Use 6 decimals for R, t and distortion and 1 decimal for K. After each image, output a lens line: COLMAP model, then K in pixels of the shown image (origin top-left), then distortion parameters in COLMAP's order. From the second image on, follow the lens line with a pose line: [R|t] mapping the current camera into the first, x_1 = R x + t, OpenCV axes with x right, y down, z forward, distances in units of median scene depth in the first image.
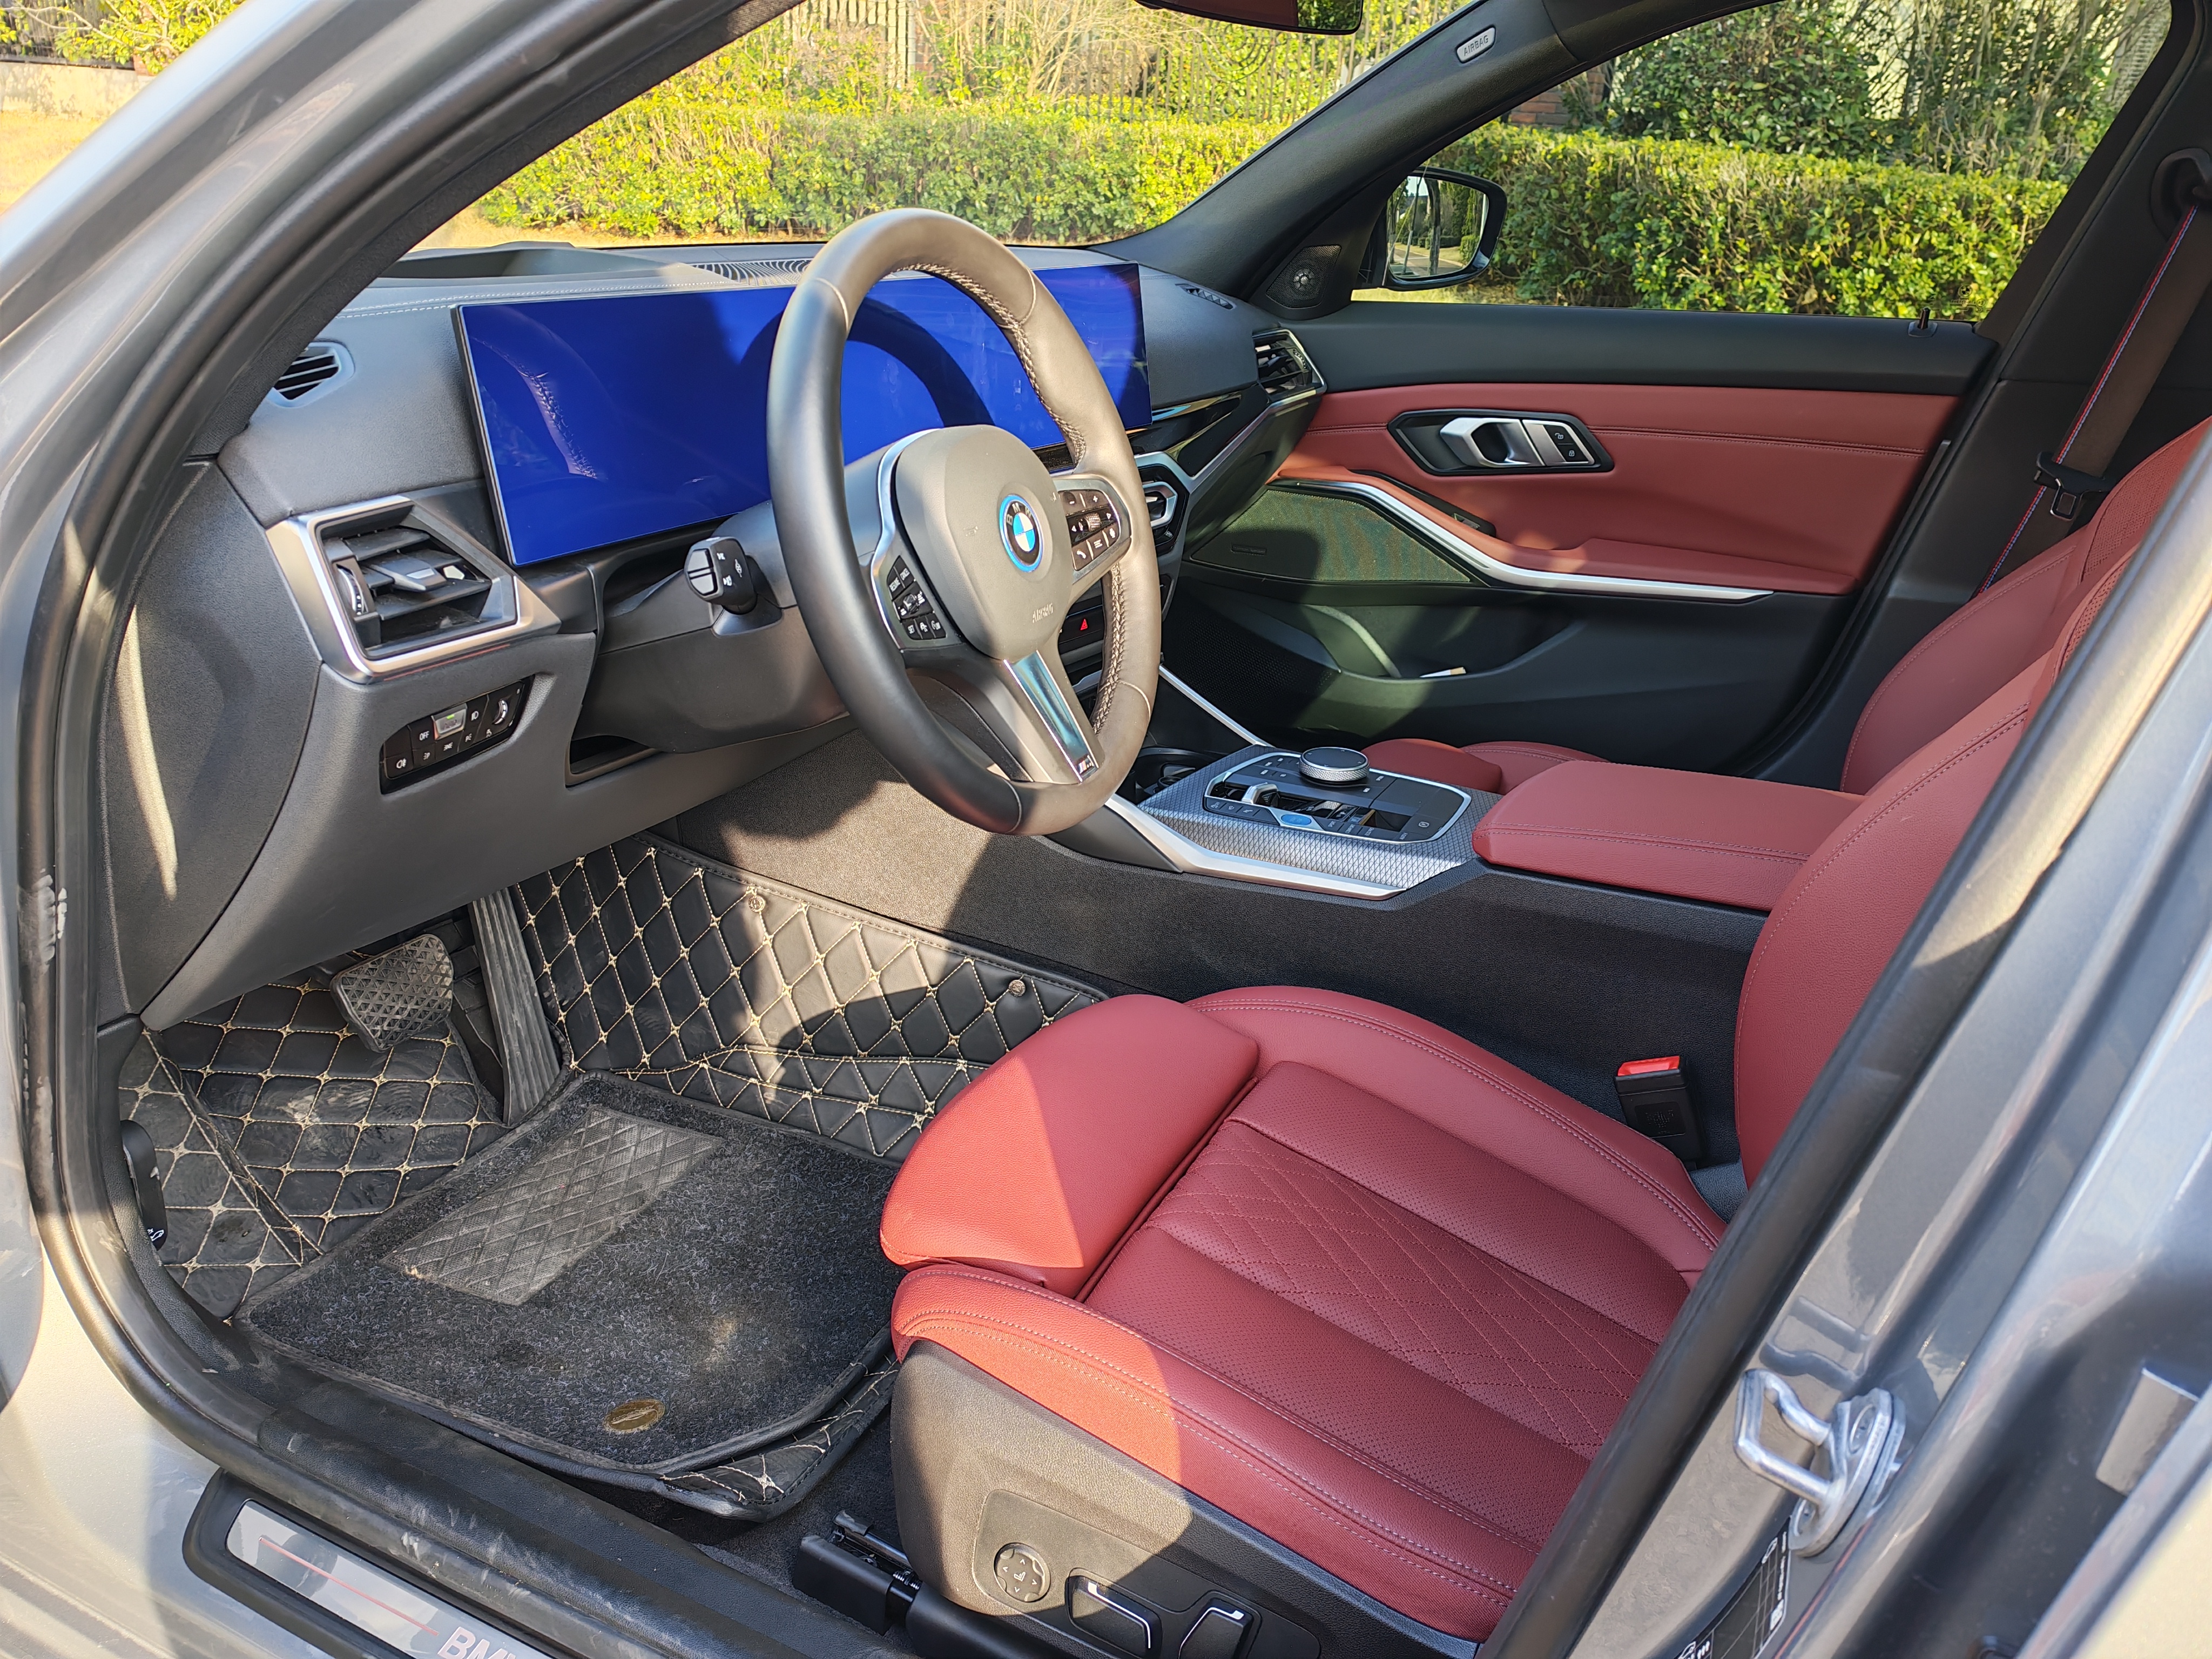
lens RADIAL K [[1754.4, 0, 1123.7], [0, 1754.4, 803.4], [0, 0, 1]] dist [0.066995, -0.083317]
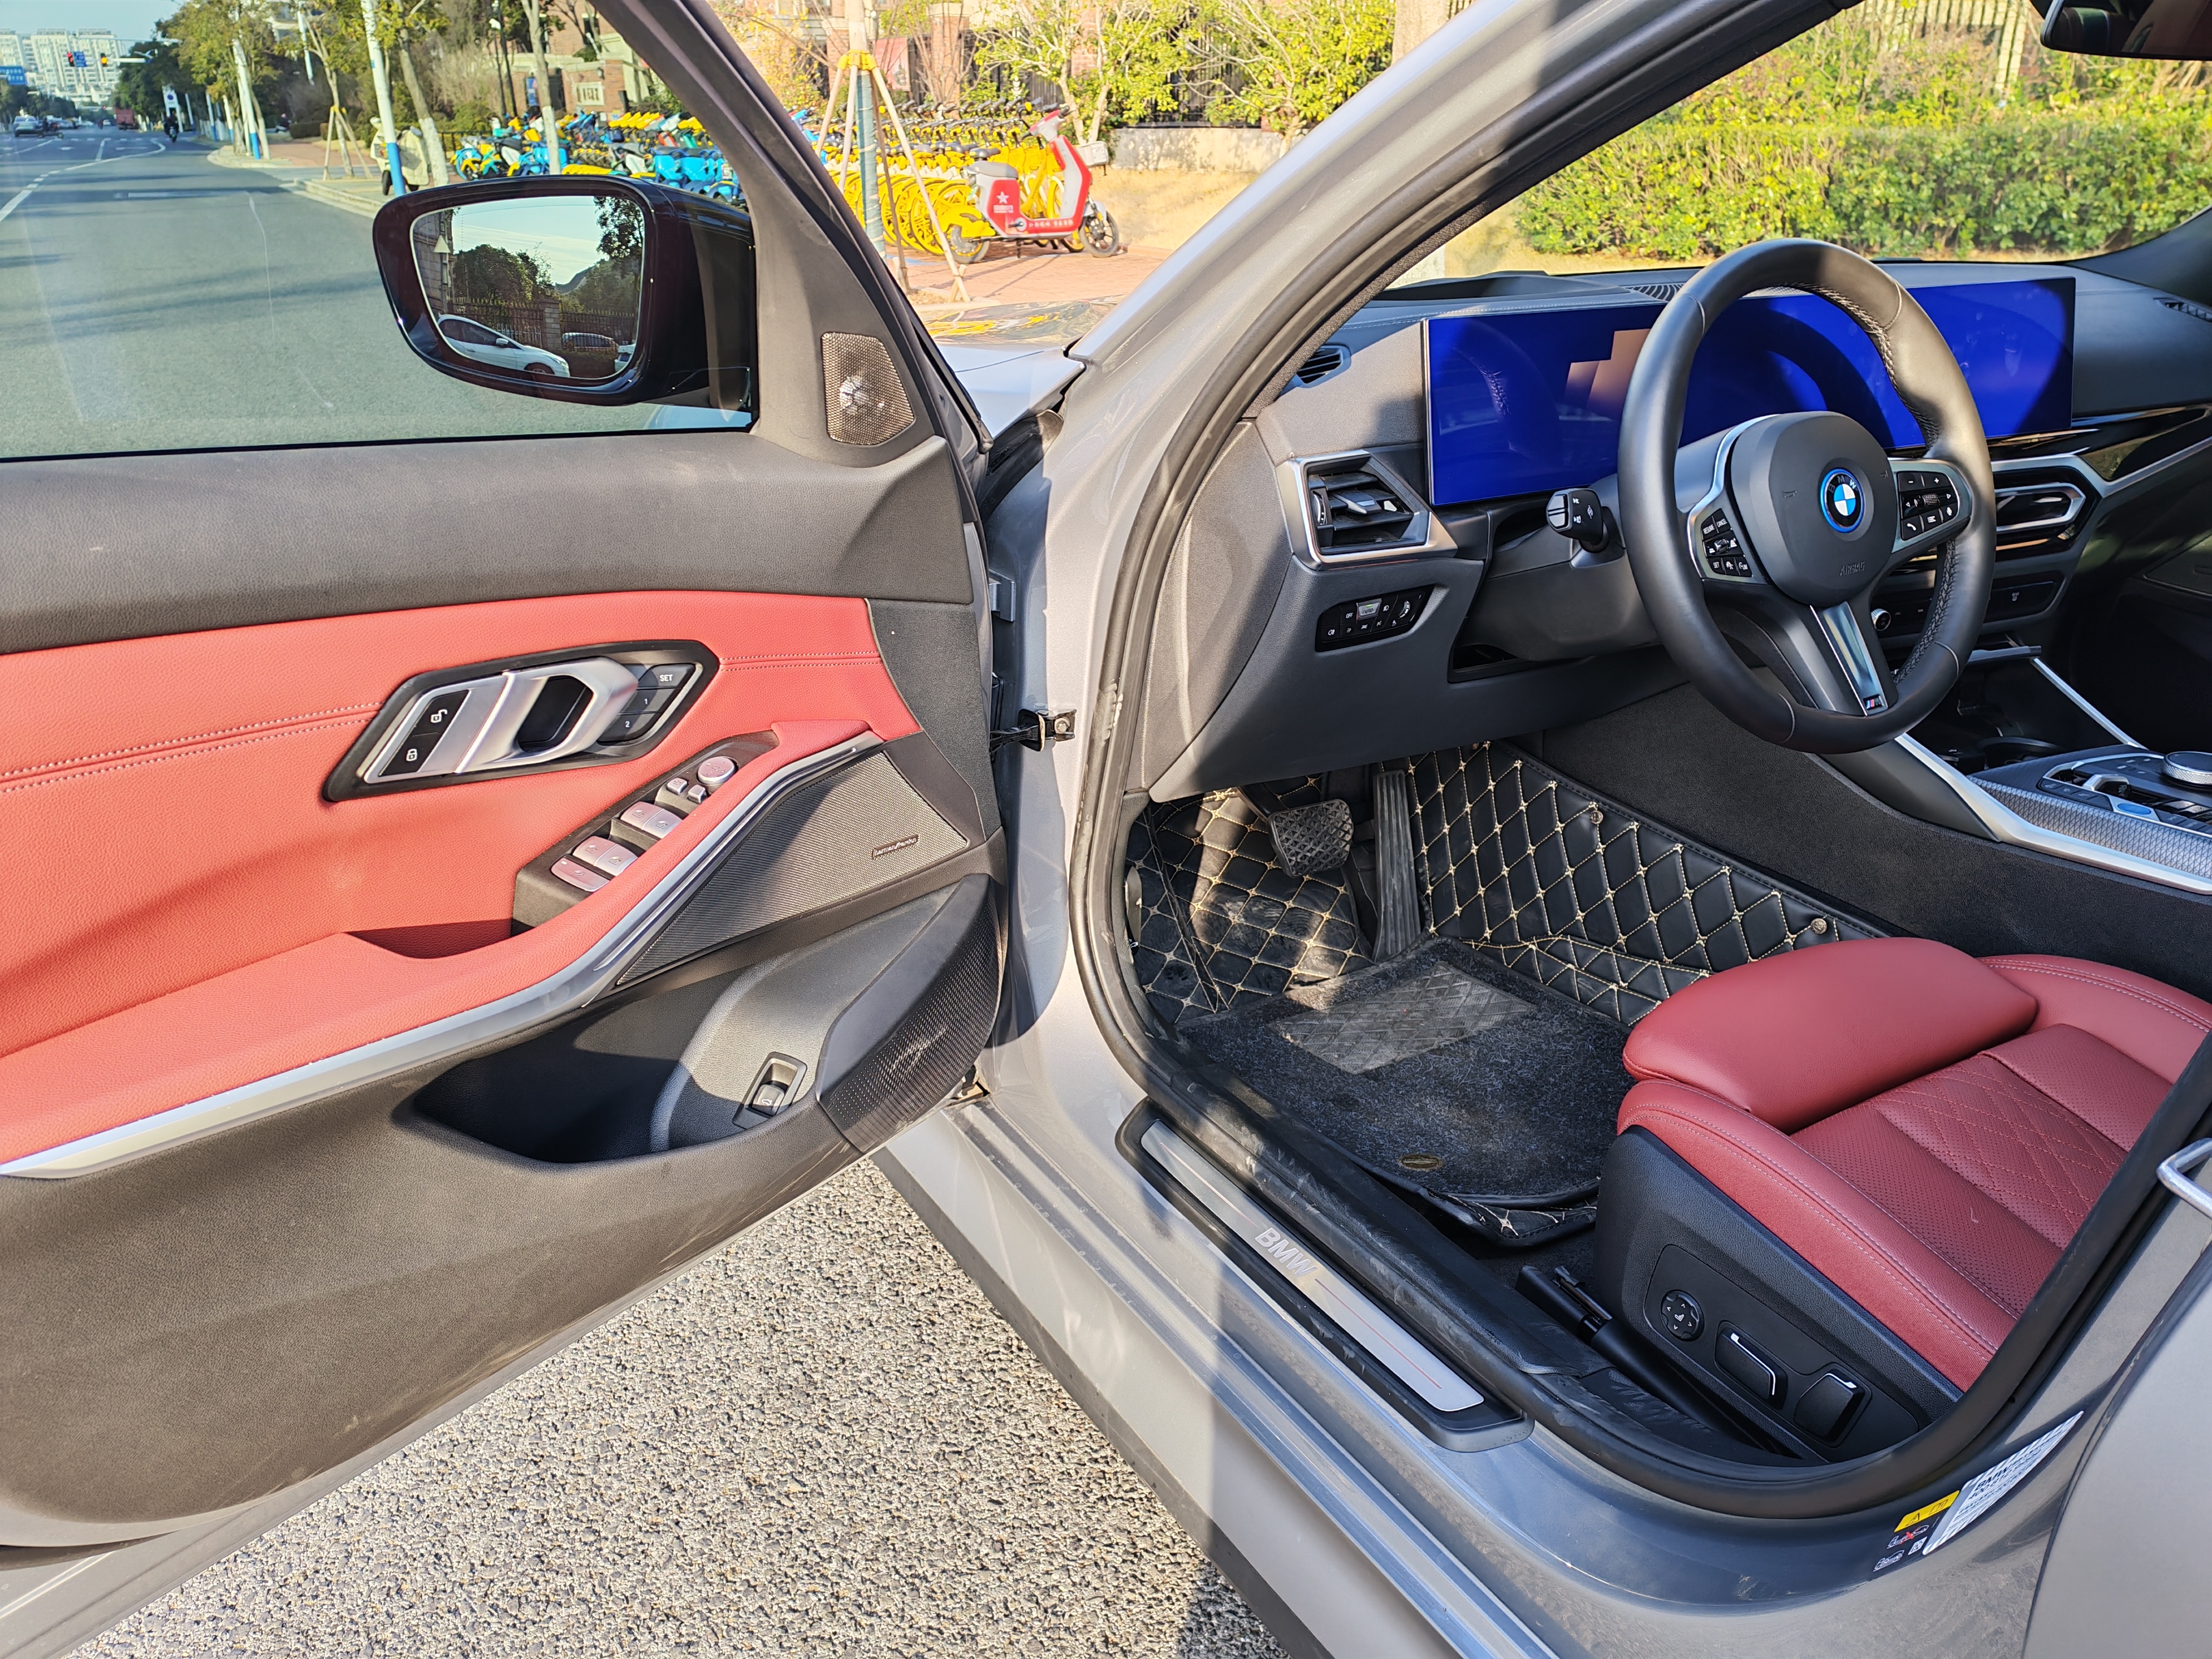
lens RADIAL K [[1767.5, 0, 1021.3], [0, 1767.5, 798.8], [0, 0, 1]] dist [0.125231, -0.136629]
pose [[0.823643, 0.151862, -0.546397, 0.137720], [-0.162671, 0.986257, 0.028902, 0.076077], [0.543277, 0.065078, 0.837028, -0.242621]]
